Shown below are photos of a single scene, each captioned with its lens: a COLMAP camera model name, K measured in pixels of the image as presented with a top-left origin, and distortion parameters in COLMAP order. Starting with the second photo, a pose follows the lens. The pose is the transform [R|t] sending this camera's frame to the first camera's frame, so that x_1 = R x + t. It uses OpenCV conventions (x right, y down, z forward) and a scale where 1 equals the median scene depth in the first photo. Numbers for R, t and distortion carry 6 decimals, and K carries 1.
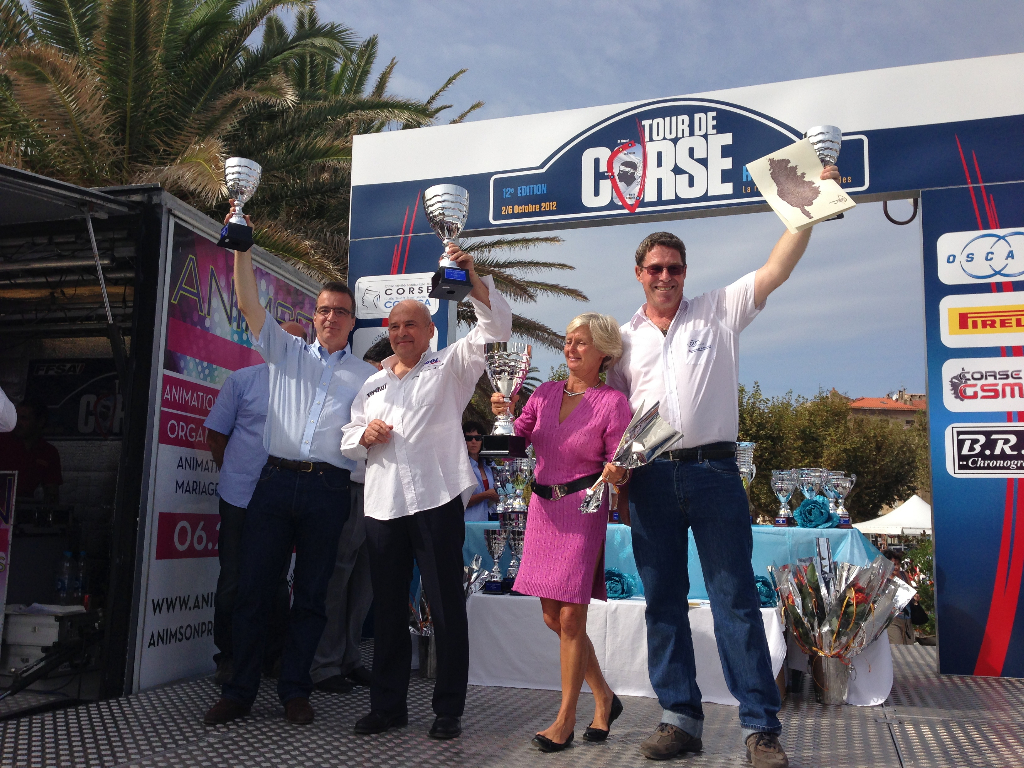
lens RADIAL K [[1011.3, 0, 511.3], [0, 1011.3, 377.5], [0, 0, 1]] dist [0.170610, -0.269772]
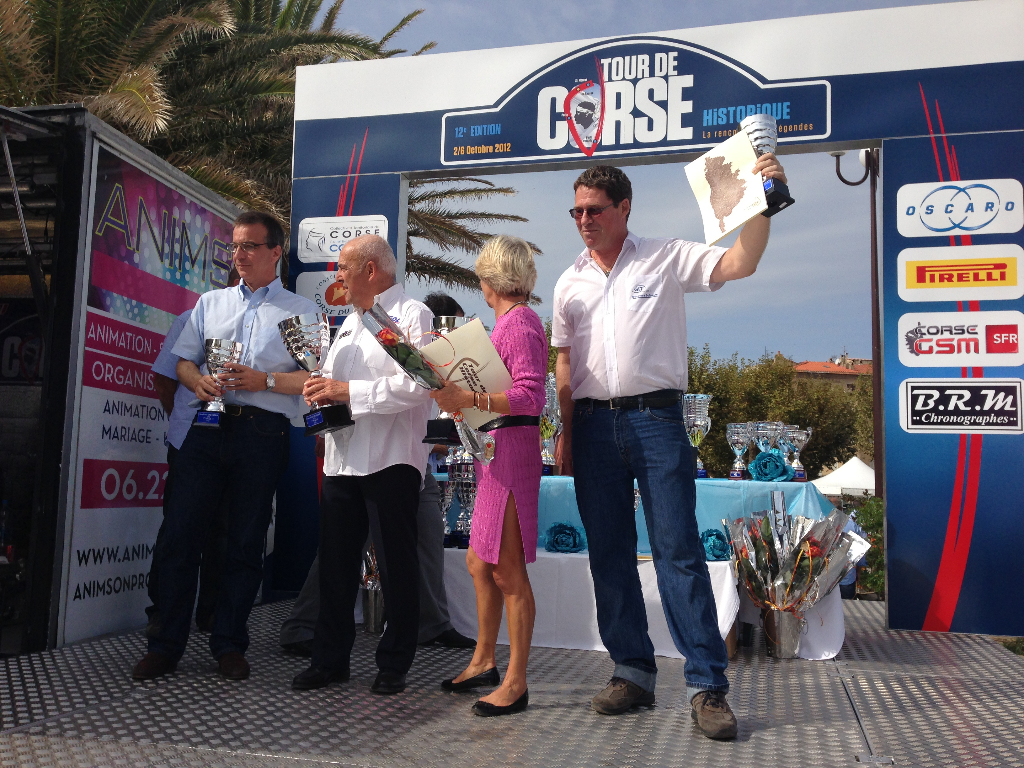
lens RADIAL K [[1011.3, 0, 511.3], [0, 1011.3, 377.5], [0, 0, 1]] dist [0.170610, -0.269772]
pose [[0.998741, 0.015523, 0.047704, 0.002573], [-0.017264, 0.999191, 0.036320, 0.013438], [-0.047102, -0.037098, 0.998201, 0.033177]]
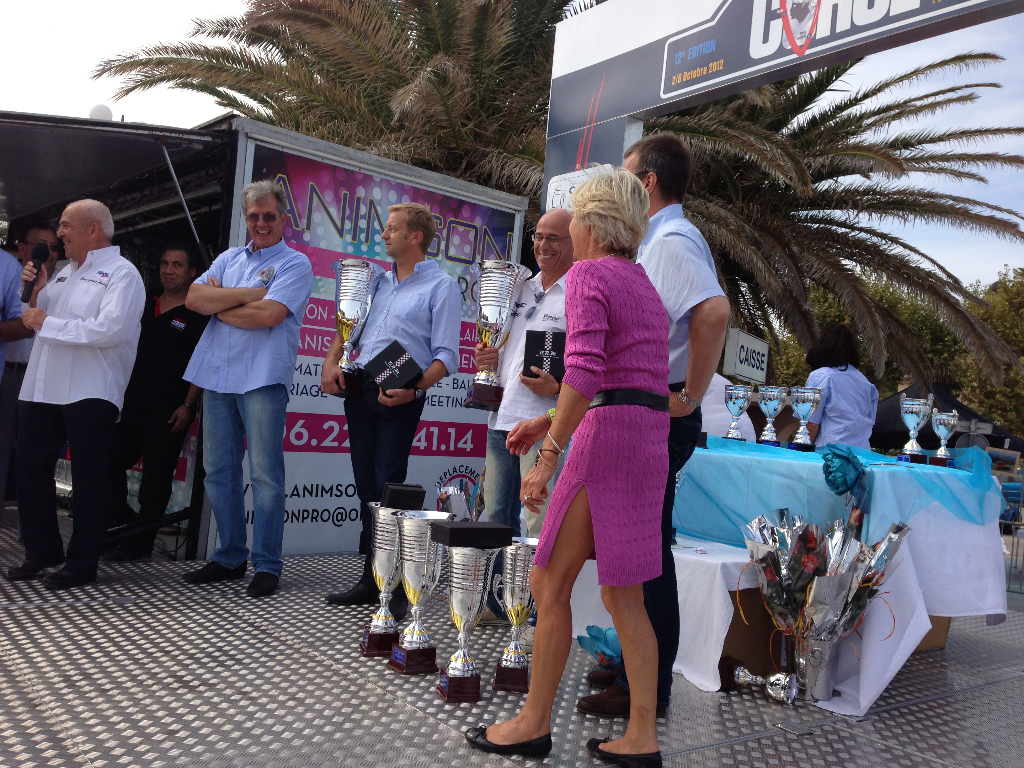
lens RADIAL K [[987.6, 0, 495.2], [0, 987.6, 399.8], [0, 0, 1]] dist [0.184017, -0.284994]
pose [[0.769915, 0.048535, -0.636298, 0.451215], [0.029321, 0.993360, 0.111249, 0.008171], [0.637473, -0.104310, 0.763379, 0.221756]]
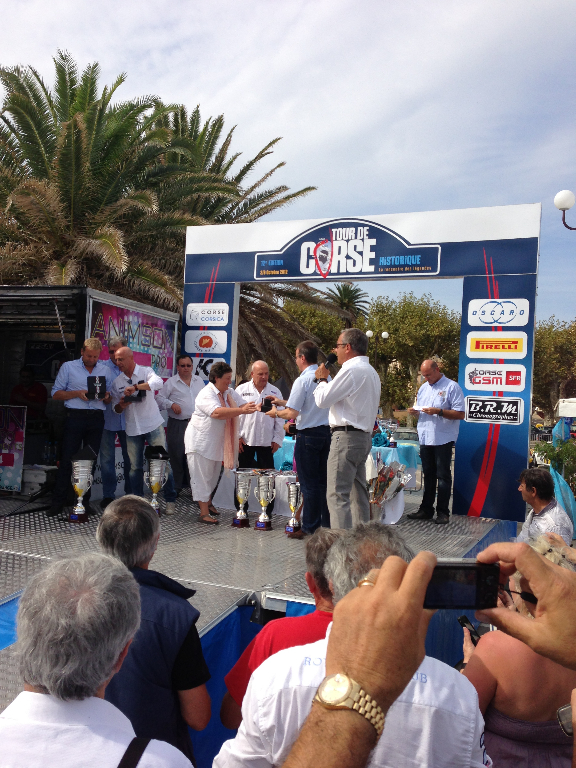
lens RADIAL K [[916.2, 0, 316.0], [0, 916.2, 382.1], [0, 0, 1]] dist [0.175875, 0.008665]
pose [[0.993443, 0.034402, -0.109034, 0.300557], [-0.018633, 0.989624, 0.142471, -0.215807], [0.112804, -0.139505, 0.983775, -0.748518]]
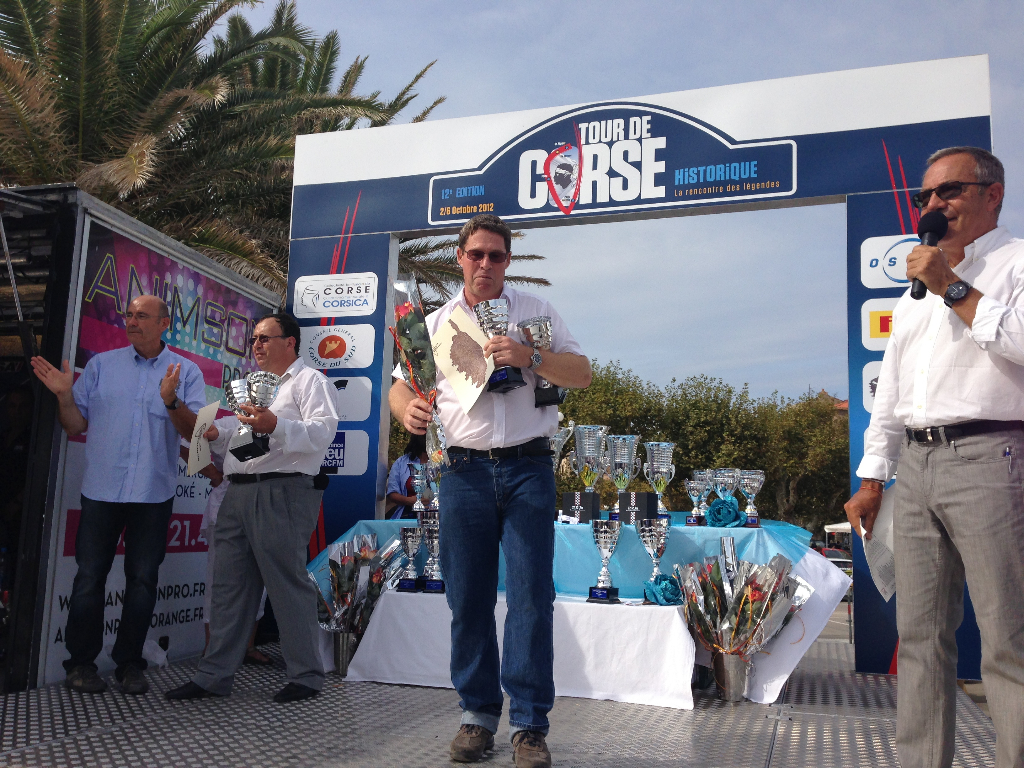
lens RADIAL K [[1018.6, 0, 531.5], [0, 1018.6, 372.6], [0, 0, 1]] dist [0.162388, -0.281699]
pose [[0.999973, 0.004887, 0.005452, 0.078512], [-0.004861, 0.999977, -0.004740, -0.000419], [-0.005475, 0.004714, 0.999974, -0.012797]]
